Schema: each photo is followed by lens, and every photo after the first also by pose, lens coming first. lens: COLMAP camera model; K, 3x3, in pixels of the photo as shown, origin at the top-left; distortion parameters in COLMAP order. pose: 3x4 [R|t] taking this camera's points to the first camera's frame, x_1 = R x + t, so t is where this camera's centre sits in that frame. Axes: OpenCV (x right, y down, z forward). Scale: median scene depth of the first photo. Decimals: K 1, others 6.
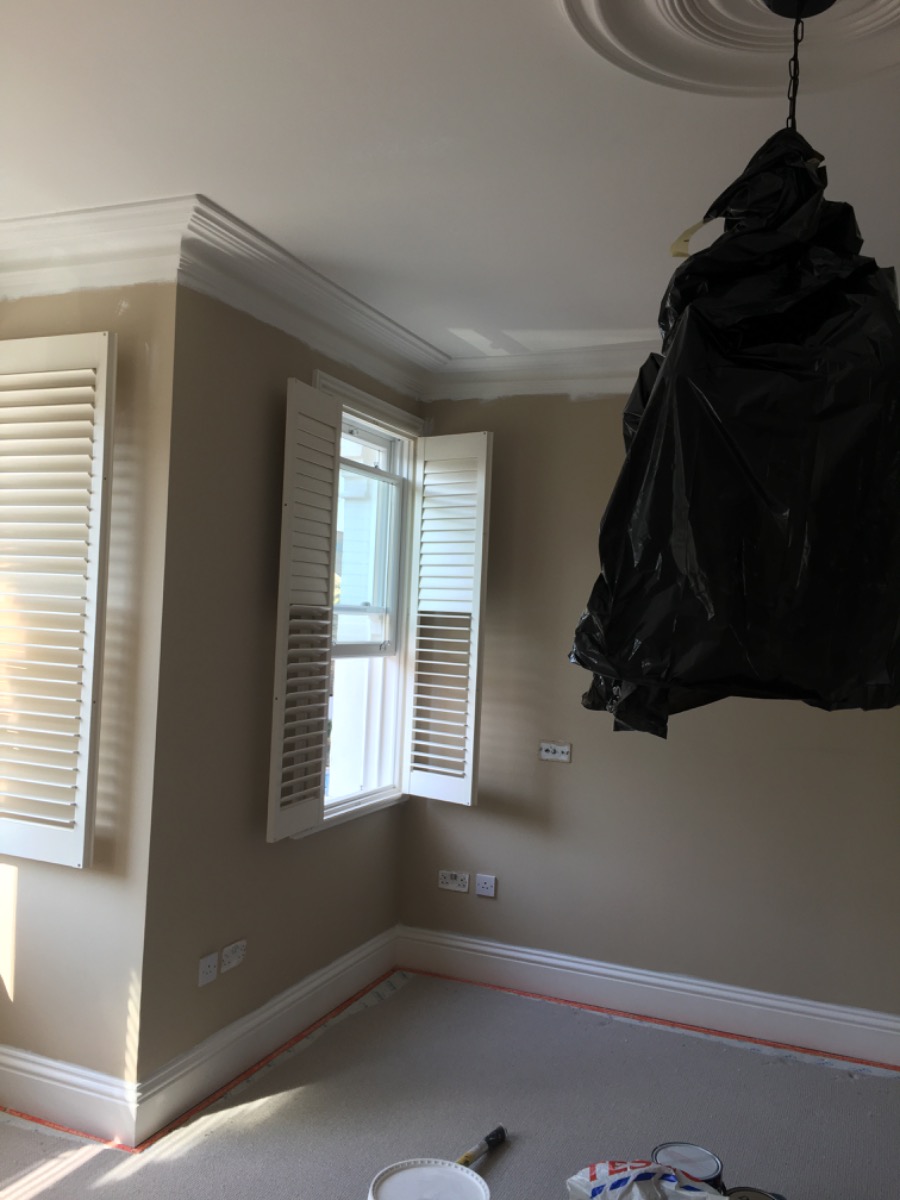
lens RADIAL K [[1022.3, 0, 450.0], [0, 1022.3, 600.0], [0, 0, 1]] dist [0.078697, -0.116515]
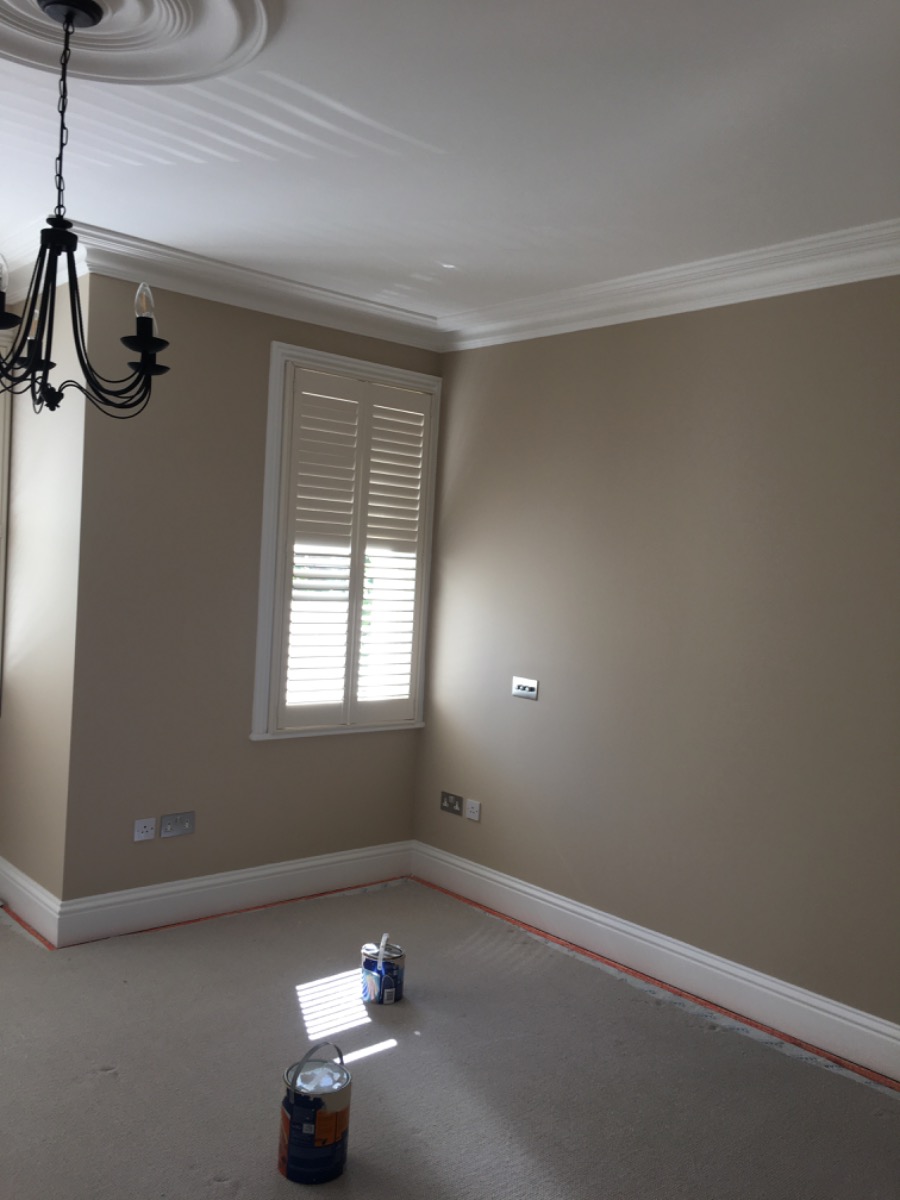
lens RADIAL K [[1052.3, 0, 450.0], [0, 1052.3, 600.0], [0, 0, 1]] dist [0.057383, -0.006703]
pose [[0.896200, 0.021254, -0.443142, 0.540370], [-0.008985, 0.999516, 0.029768, 0.028244], [0.443560, -0.022696, 0.895957, 0.007683]]
